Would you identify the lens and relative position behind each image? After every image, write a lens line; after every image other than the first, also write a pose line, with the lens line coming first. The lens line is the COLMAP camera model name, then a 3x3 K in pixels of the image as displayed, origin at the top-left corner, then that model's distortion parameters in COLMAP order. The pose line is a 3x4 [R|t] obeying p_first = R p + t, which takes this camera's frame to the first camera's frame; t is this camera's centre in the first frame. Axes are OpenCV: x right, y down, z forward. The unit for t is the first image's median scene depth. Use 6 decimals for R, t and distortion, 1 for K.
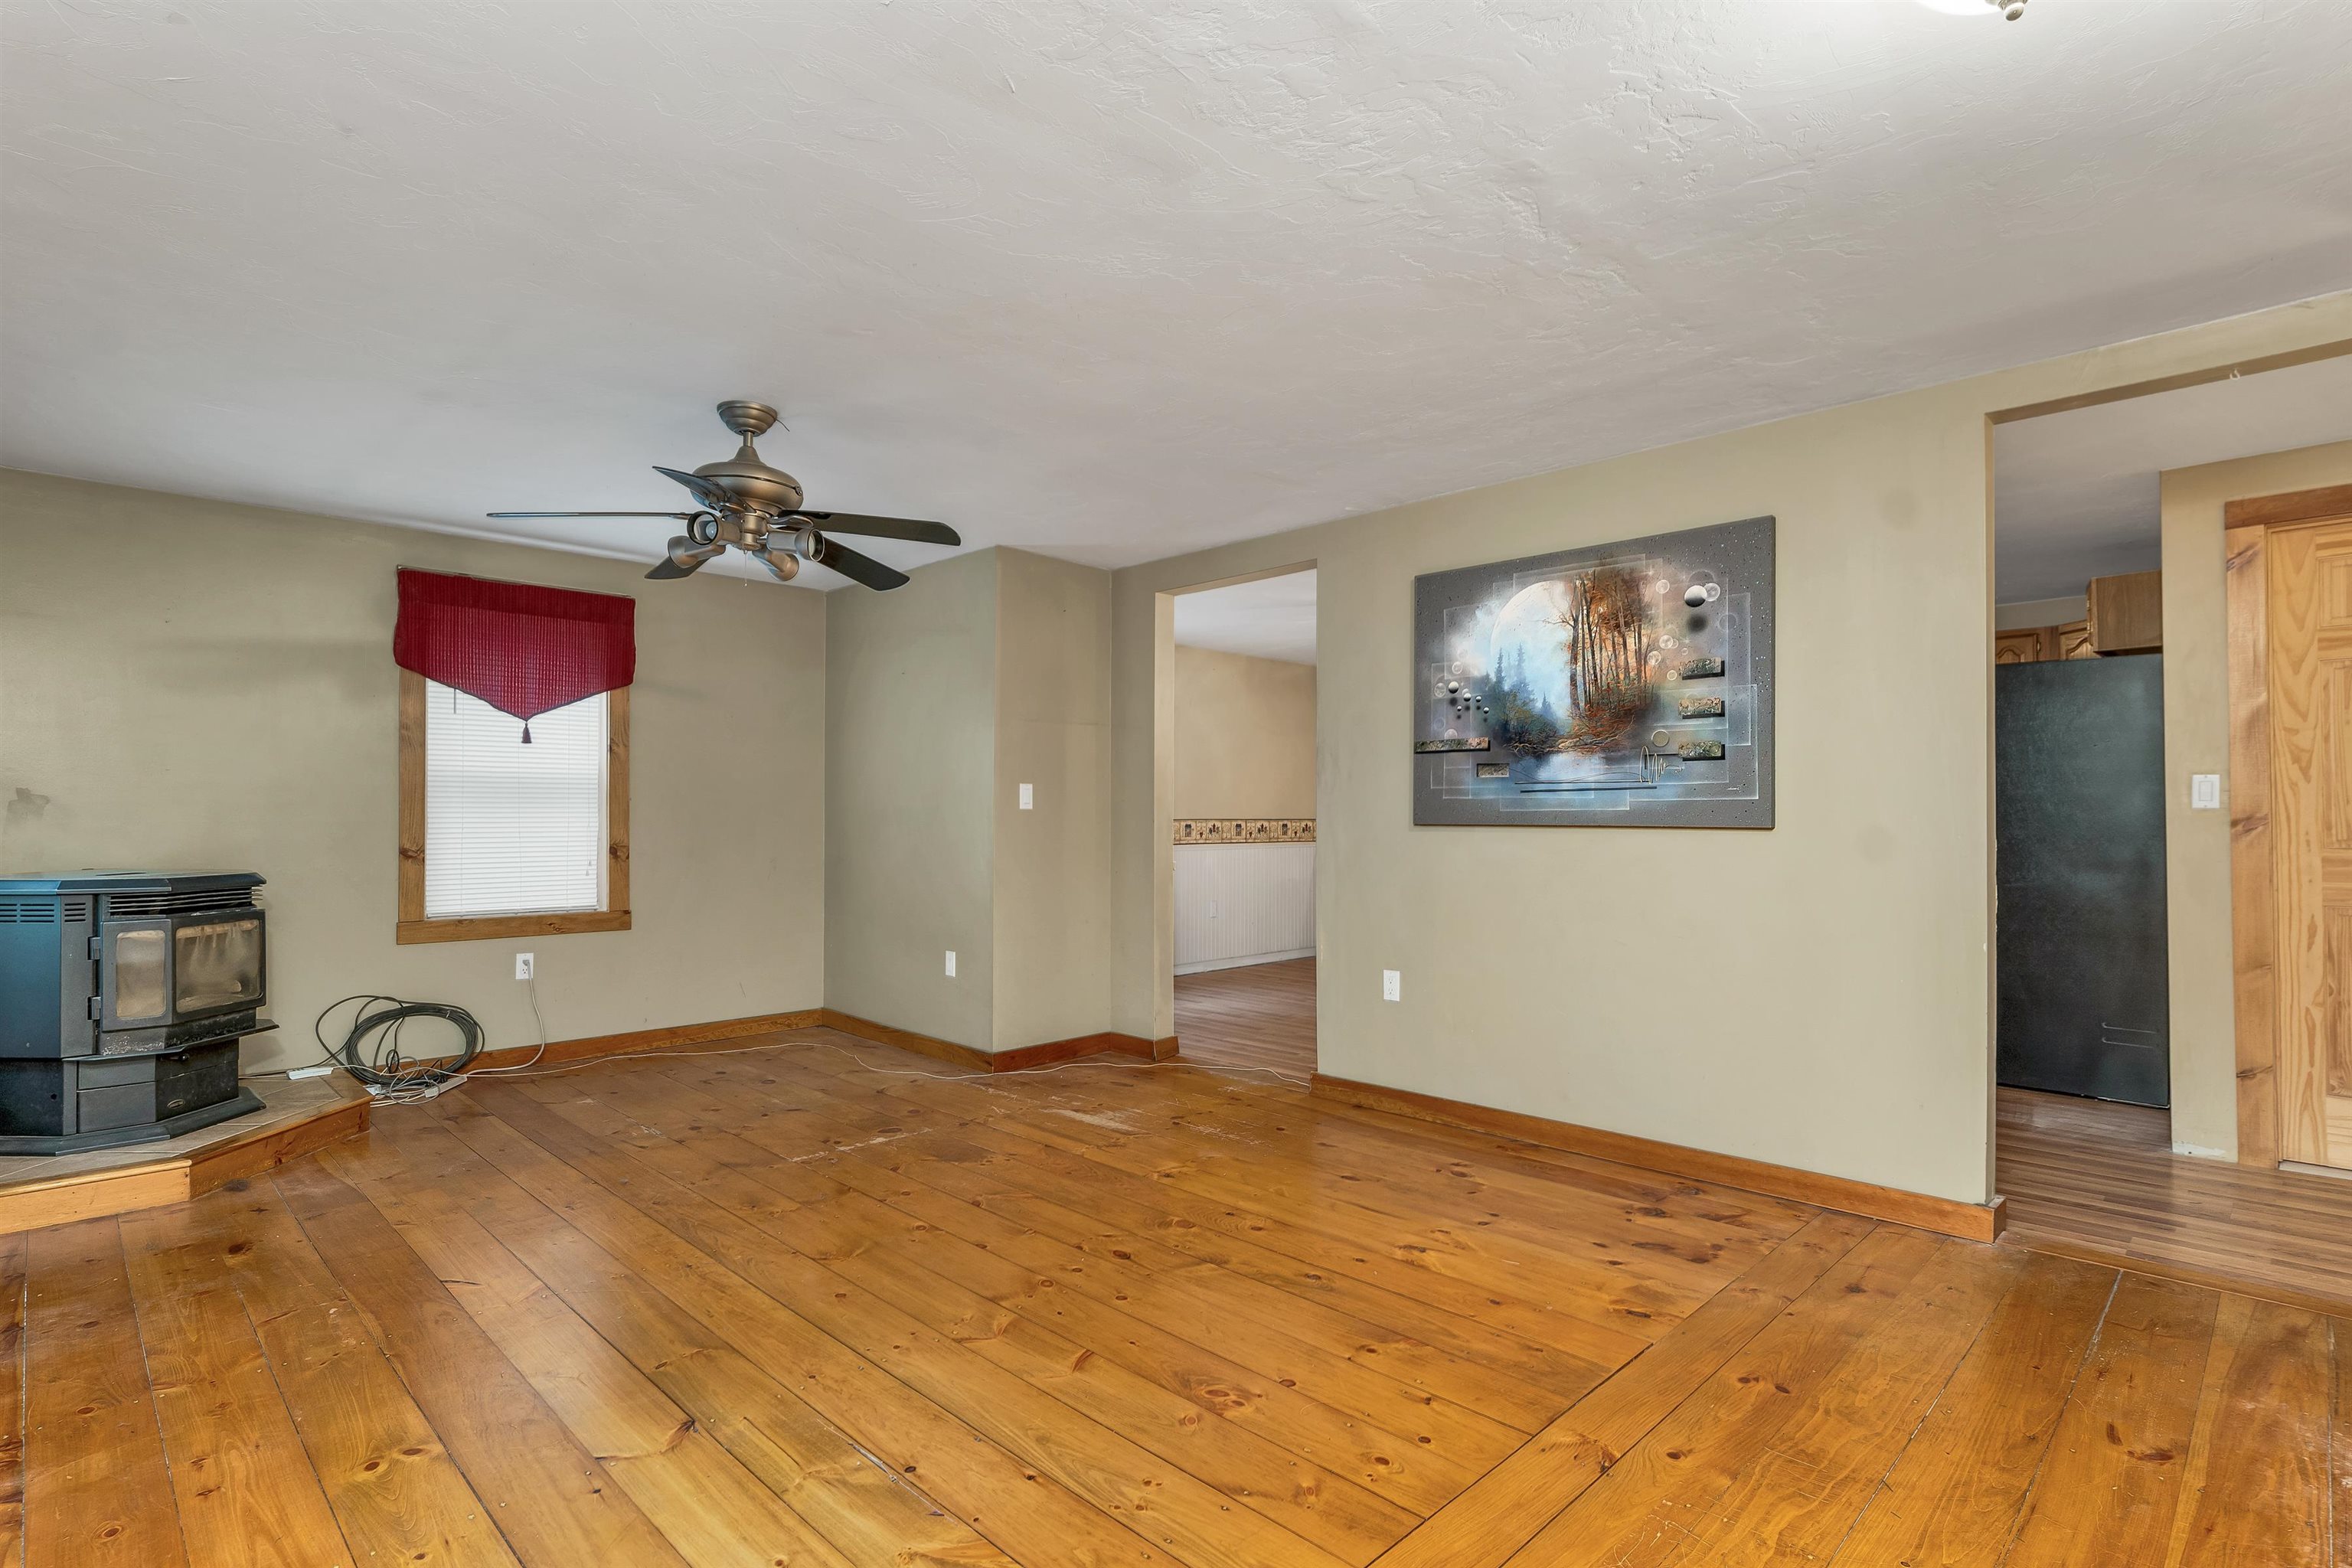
lens RADIAL K [[1147.8, 0, 1179.1], [0, 1147.8, 787.7], [0, 0, 1]] dist [-0.001564, -0.000784]
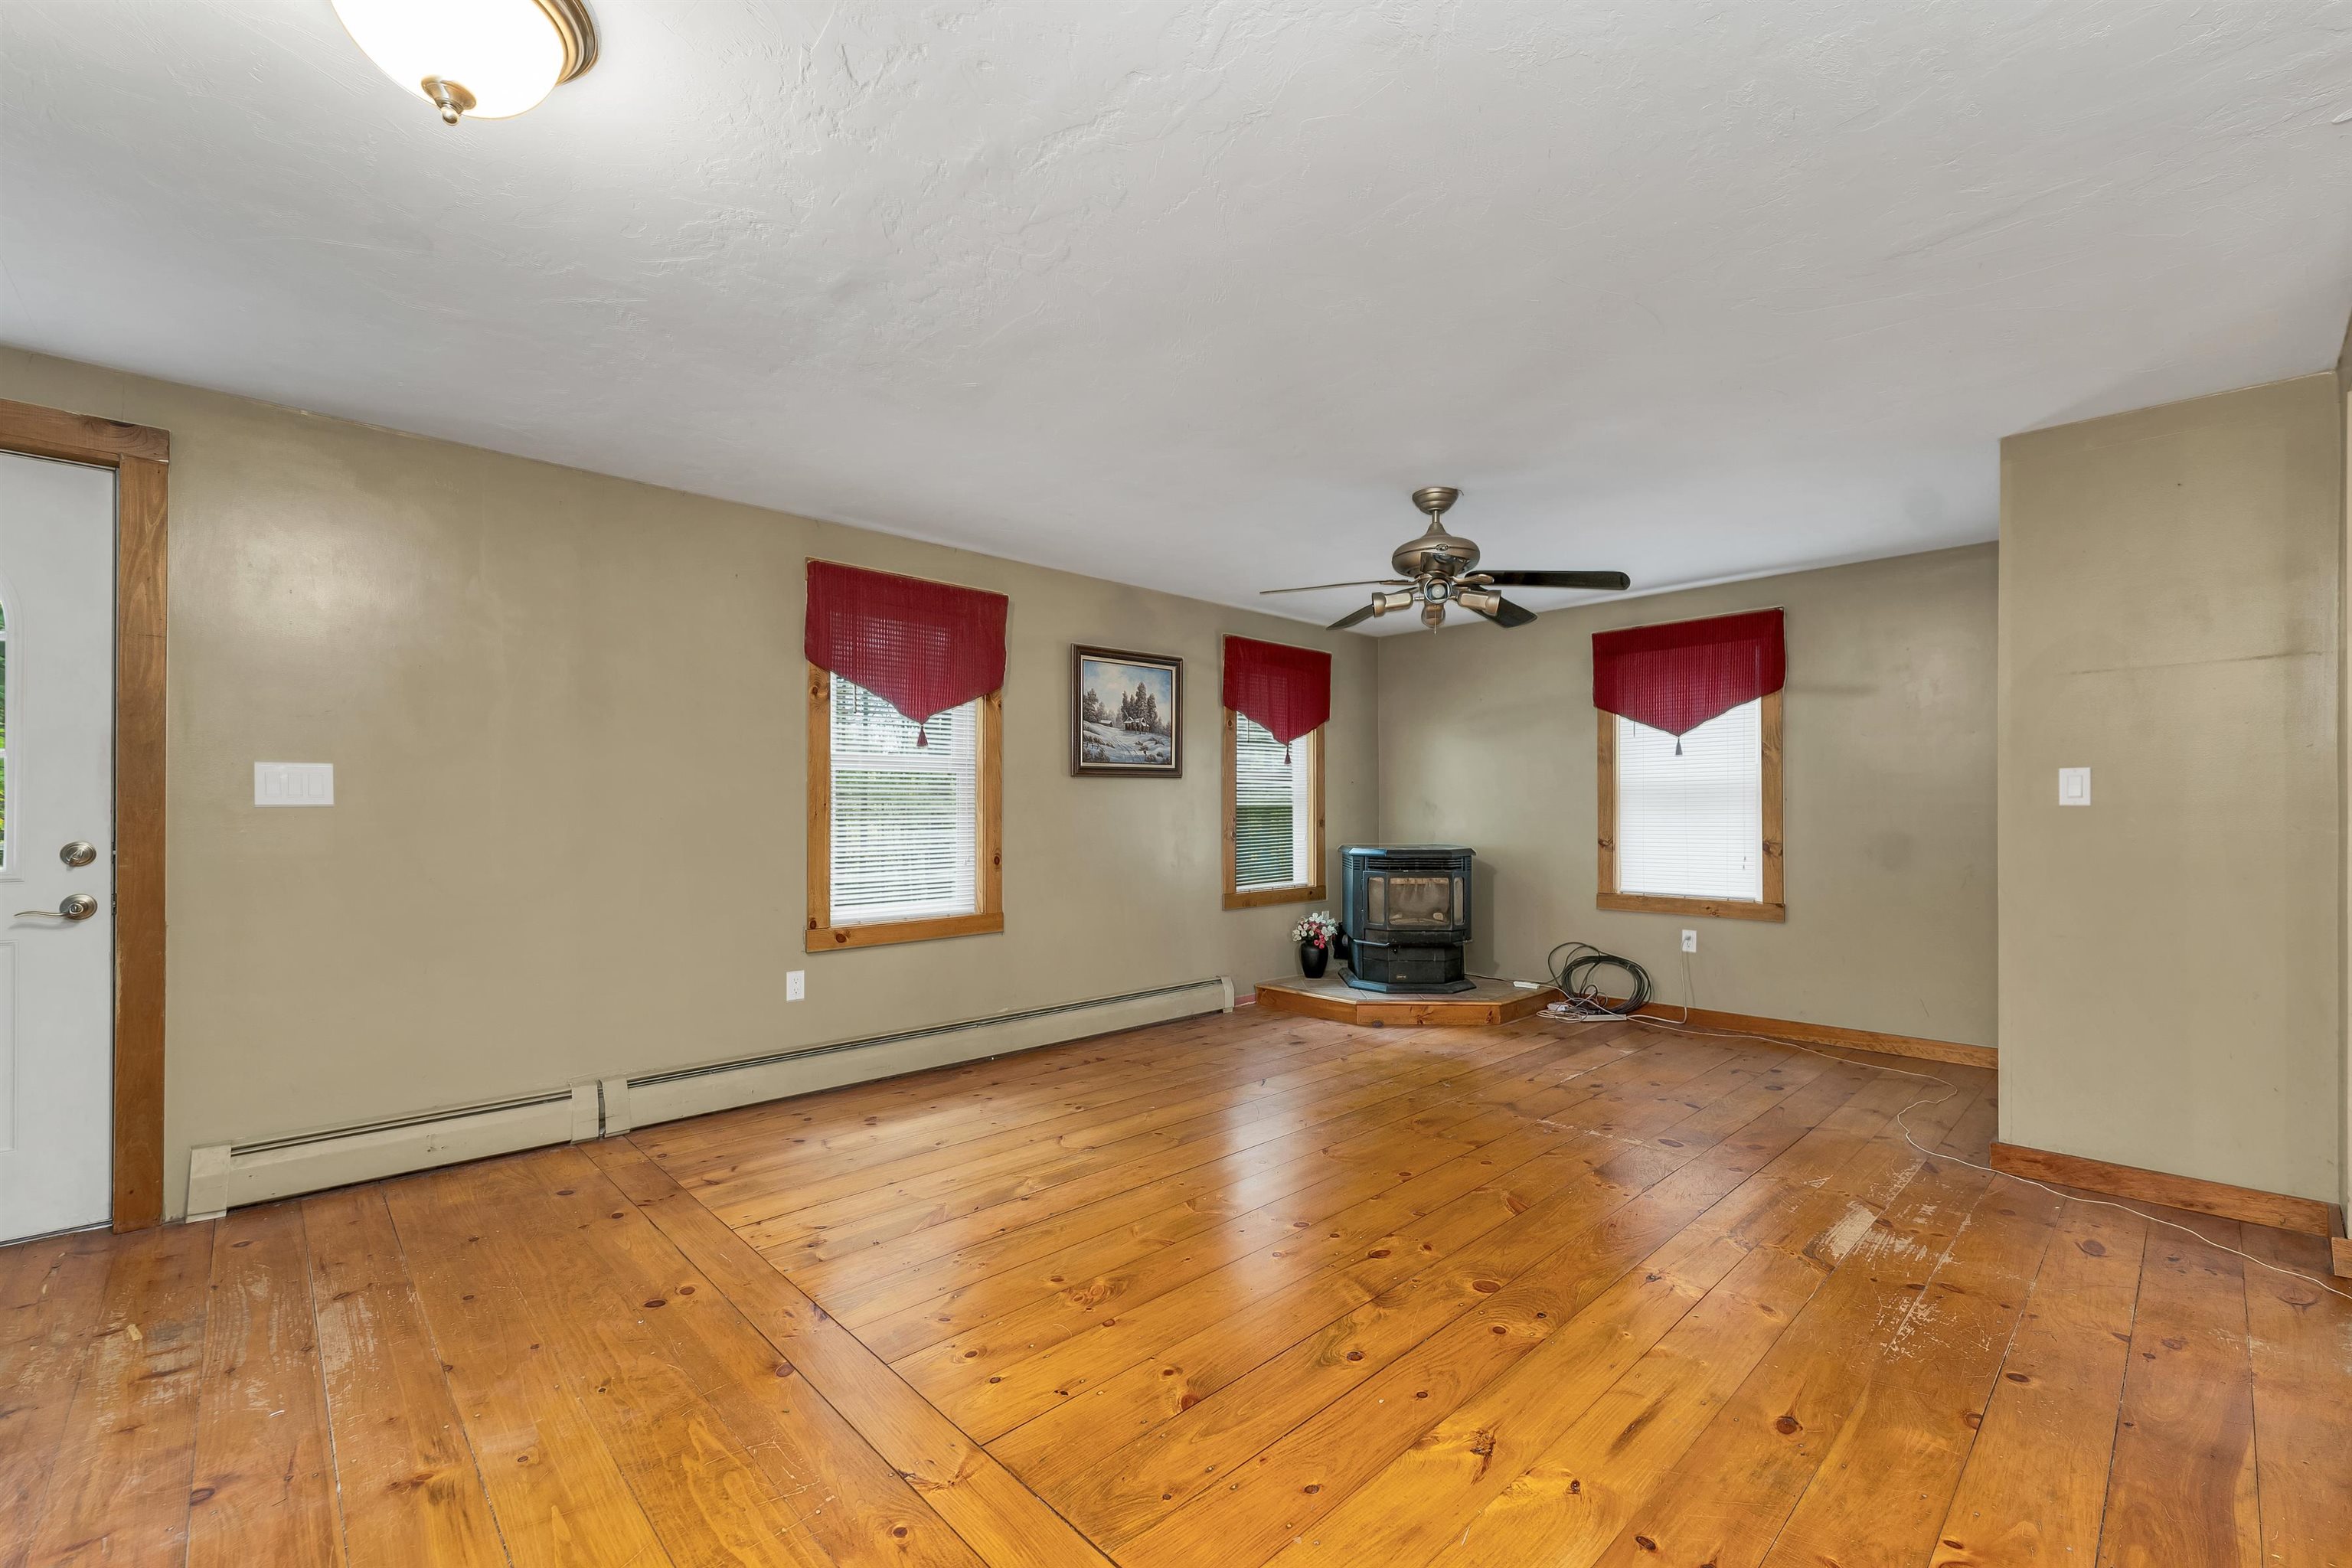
lens RADIAL K [[980.6, 0, 1166.4], [0, 980.6, 798.9], [0, 0, 1]] dist [0.000864, 0.000203]
pose [[-0.037256, -0.015794, -0.999181, 0.517059], [0.026105, 0.999518, -0.016773, 0.011324], [0.998965, -0.026708, -0.036825, 0.538920]]
